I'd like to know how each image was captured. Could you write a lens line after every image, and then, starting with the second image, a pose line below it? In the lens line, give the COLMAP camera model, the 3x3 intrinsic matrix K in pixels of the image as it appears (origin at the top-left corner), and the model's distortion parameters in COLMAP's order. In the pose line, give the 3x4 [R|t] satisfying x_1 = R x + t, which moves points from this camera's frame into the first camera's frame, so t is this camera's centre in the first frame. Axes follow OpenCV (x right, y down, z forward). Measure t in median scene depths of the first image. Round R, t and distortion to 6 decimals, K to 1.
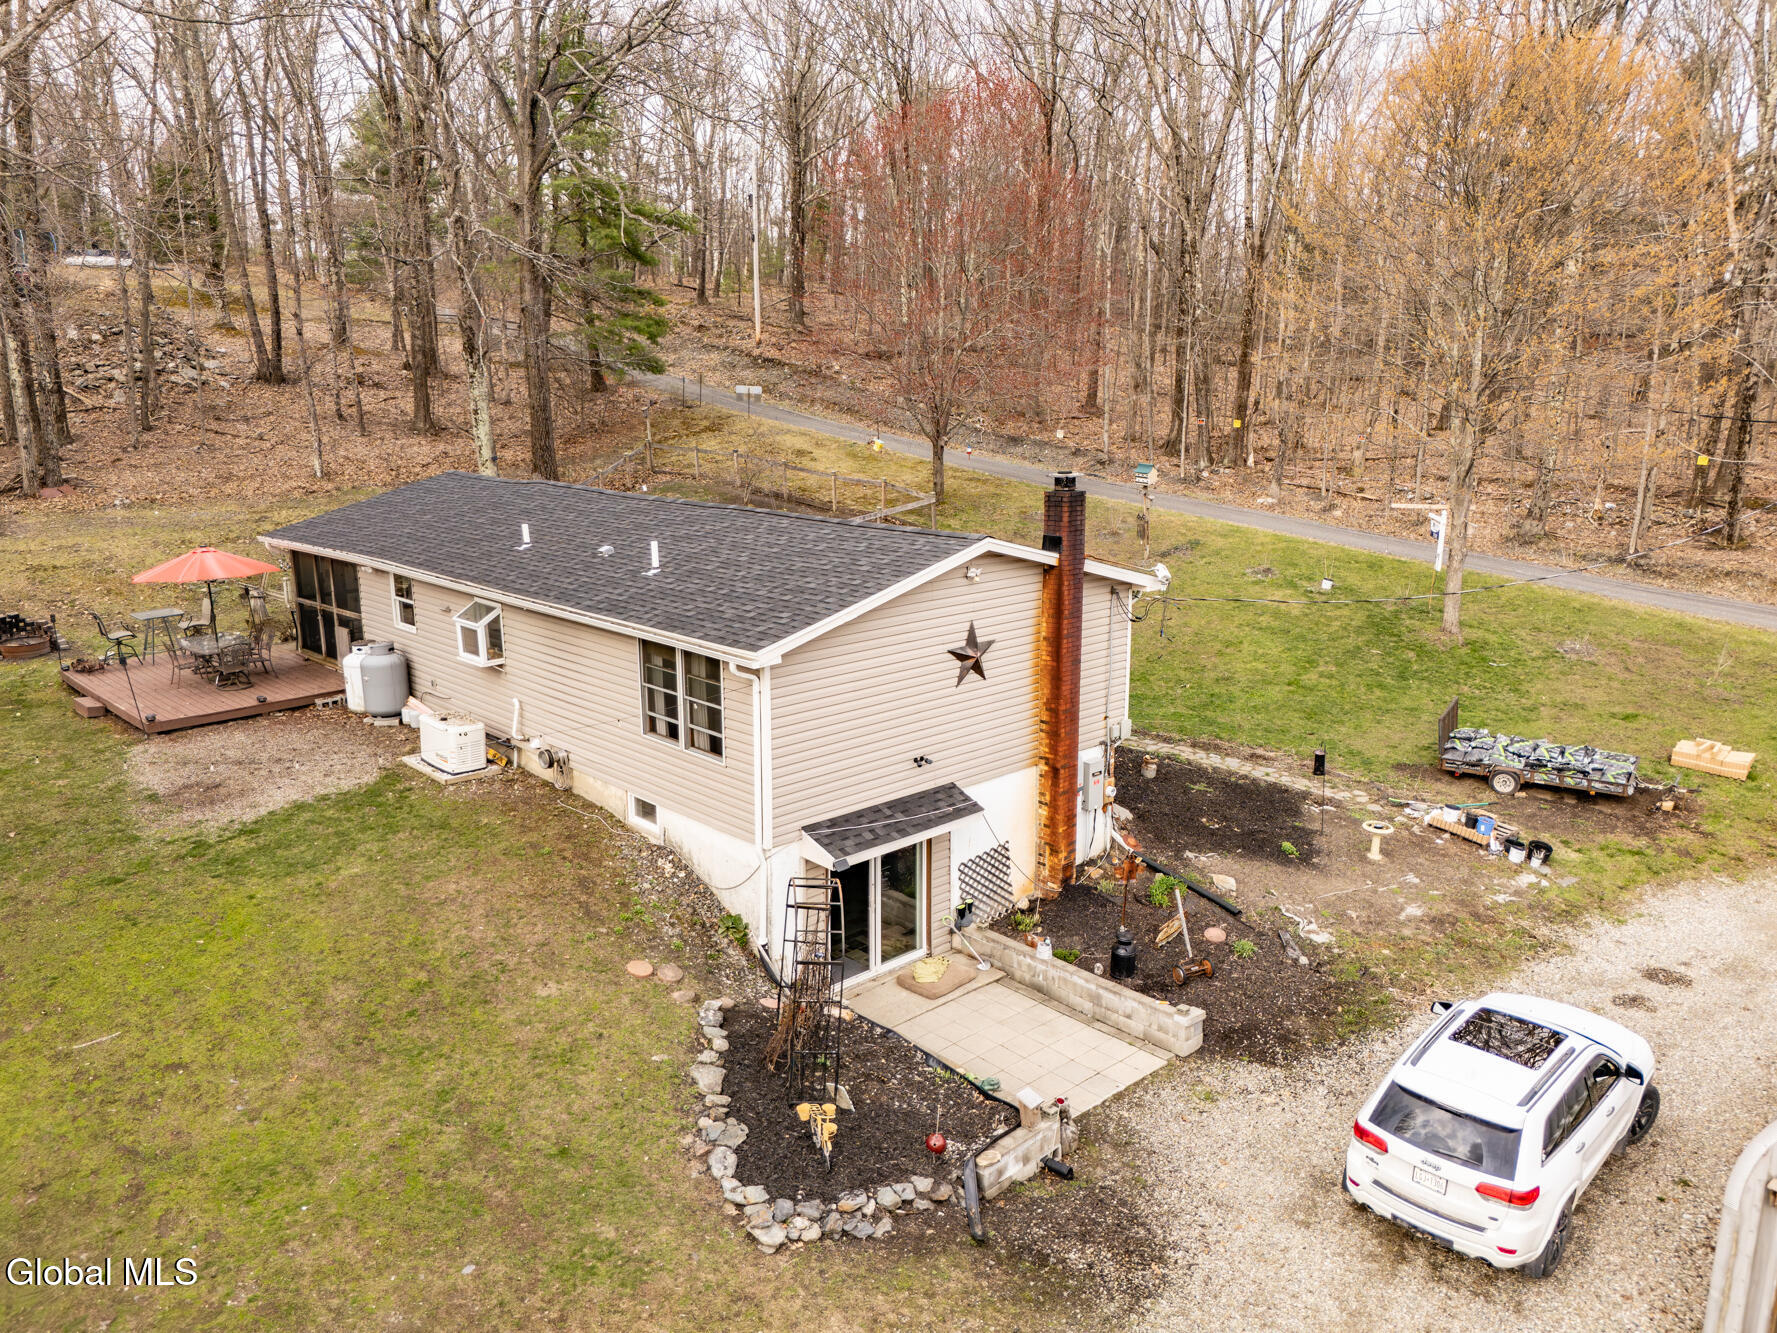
lens RADIAL K [[1307.1, 0, 891.4], [0, 1307.1, 663.2], [0, 0, 1]] dist [0.079099, -0.083094]
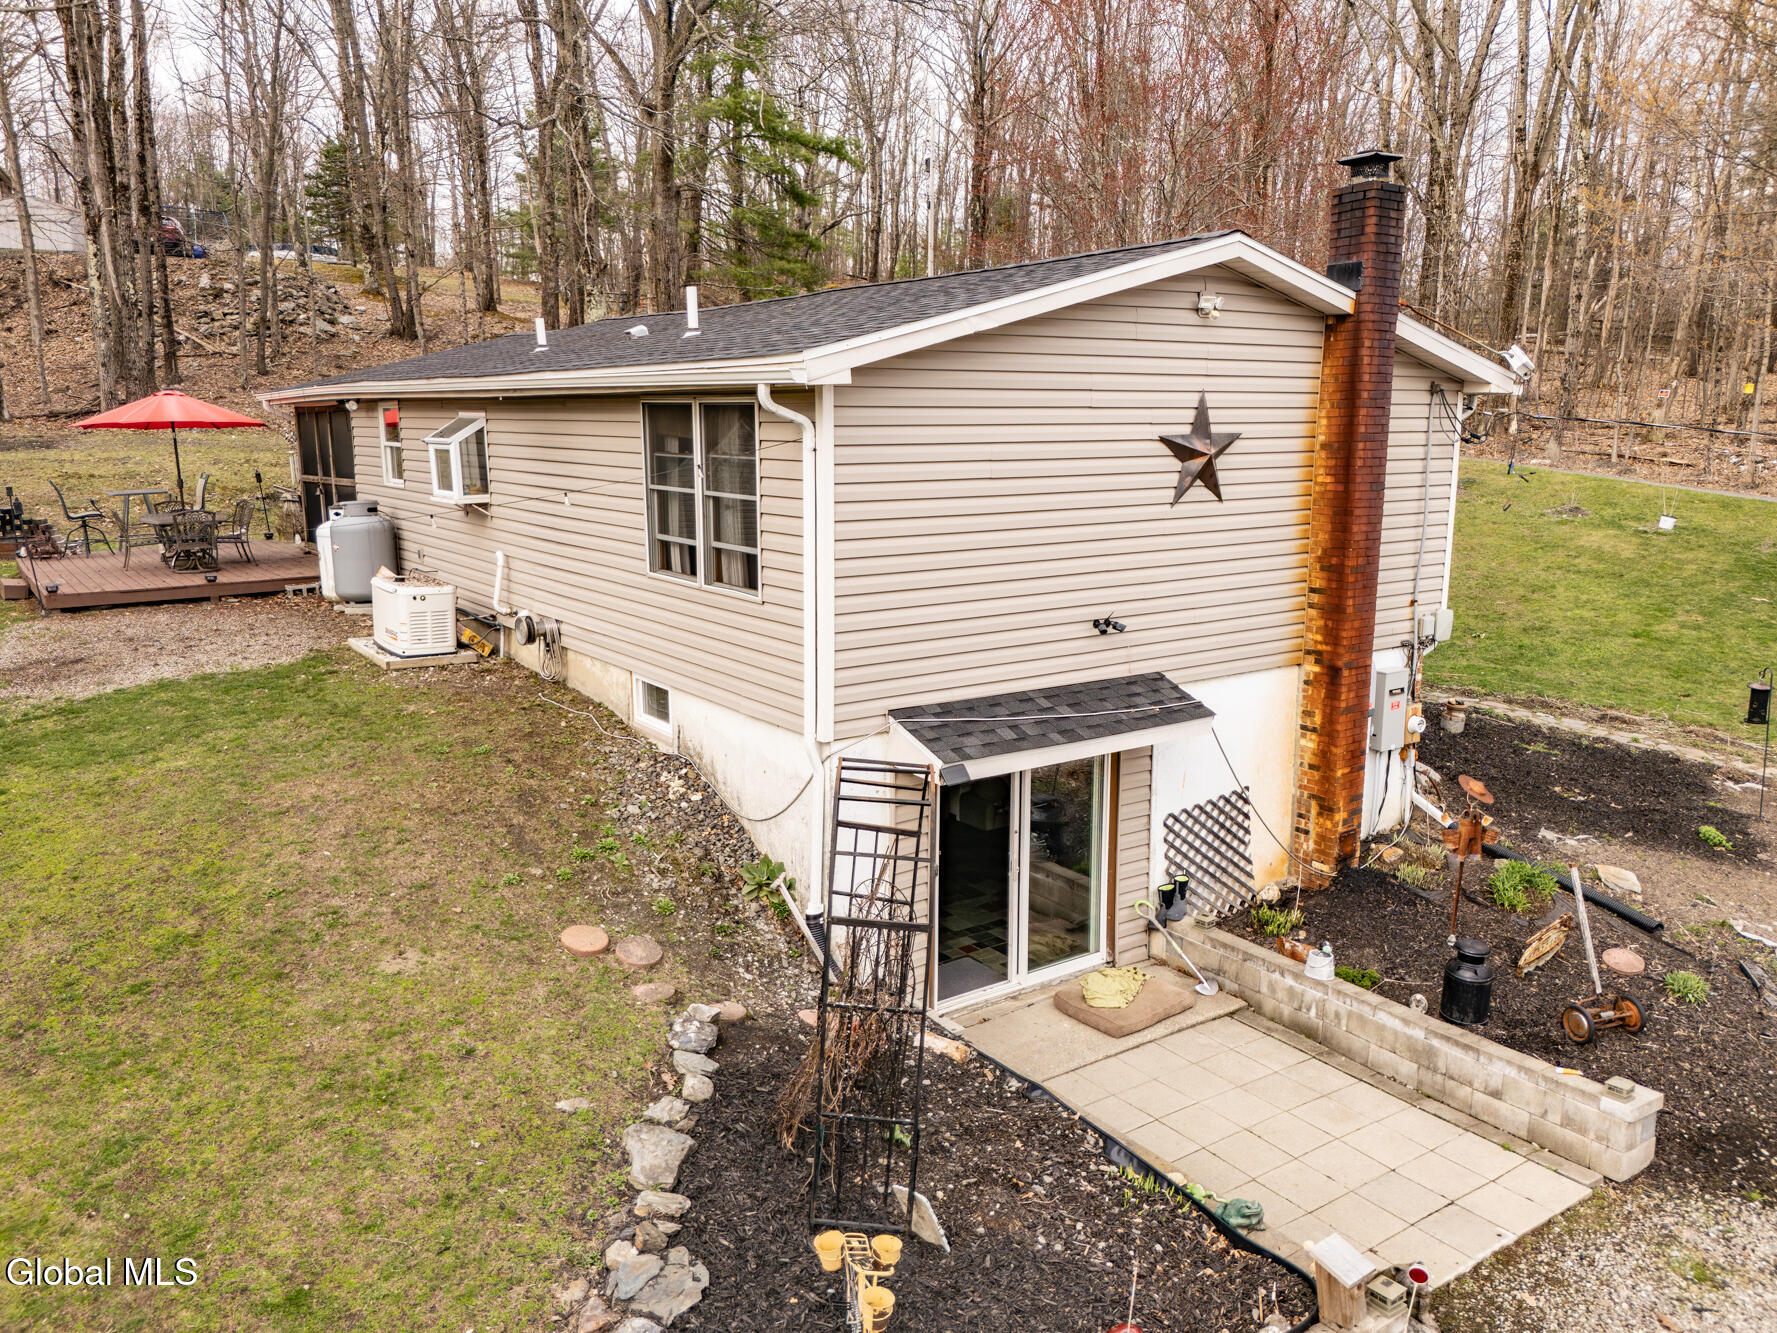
lens RADIAL K [[1319.7, 0, 893.5], [0, 1319.7, 666.4], [0, 0, 1]] dist [0.058289, -0.046626]
pose [[0.990852, 0.029948, -0.131587, 0.006503], [-0.034383, 0.998910, -0.031562, 0.115216], [0.130498, 0.035797, 0.990802, 0.405822]]
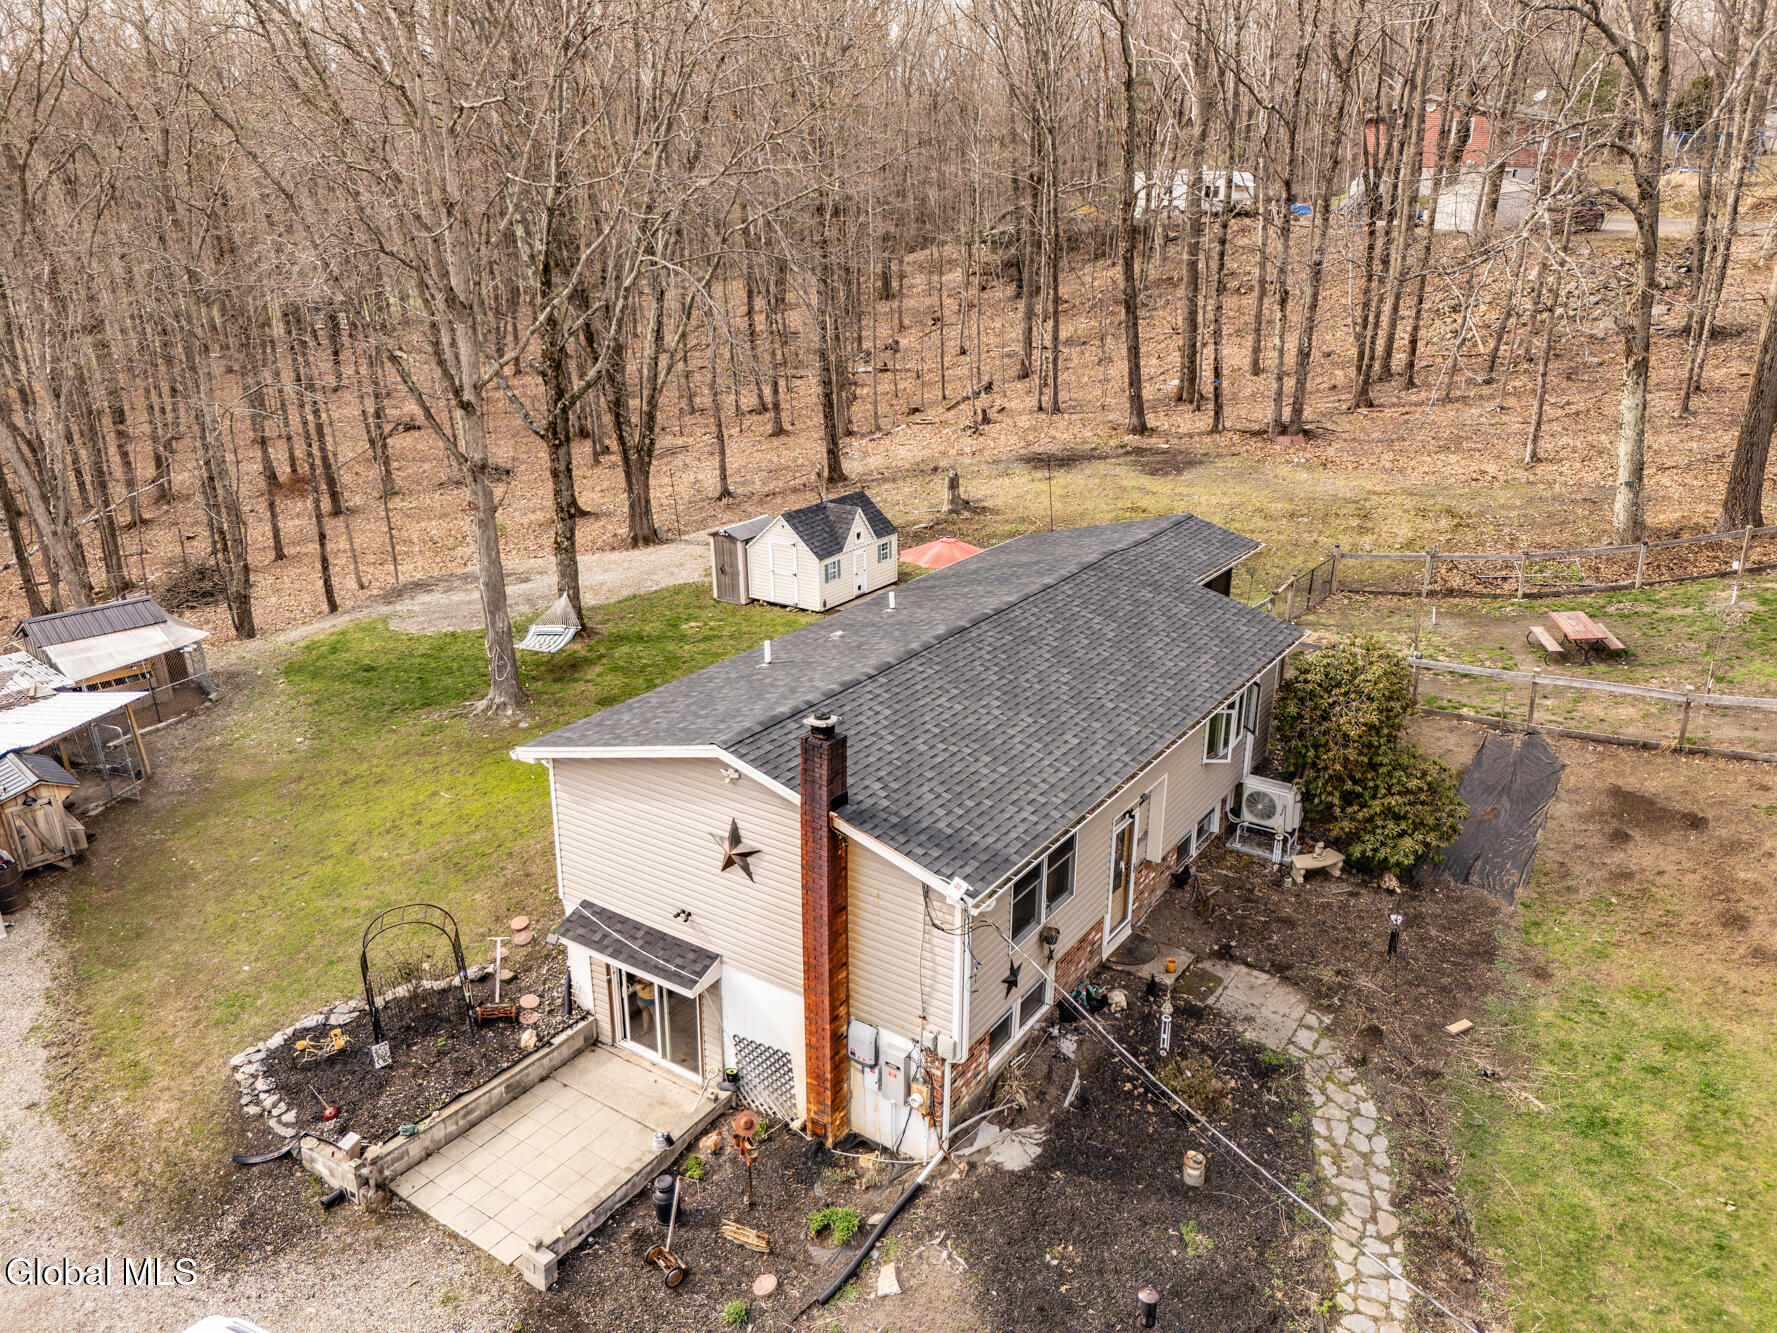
lens RADIAL K [[1307.1, 0, 891.4], [0, 1307.1, 663.2], [0, 0, 1]] dist [0.079099, -0.083094]
pose [[0.223224, 0.333431, -0.915967, 0.971990], [-0.217629, 0.933006, 0.286597, -0.459493], [0.950162, 0.135366, 0.280834, 0.832151]]
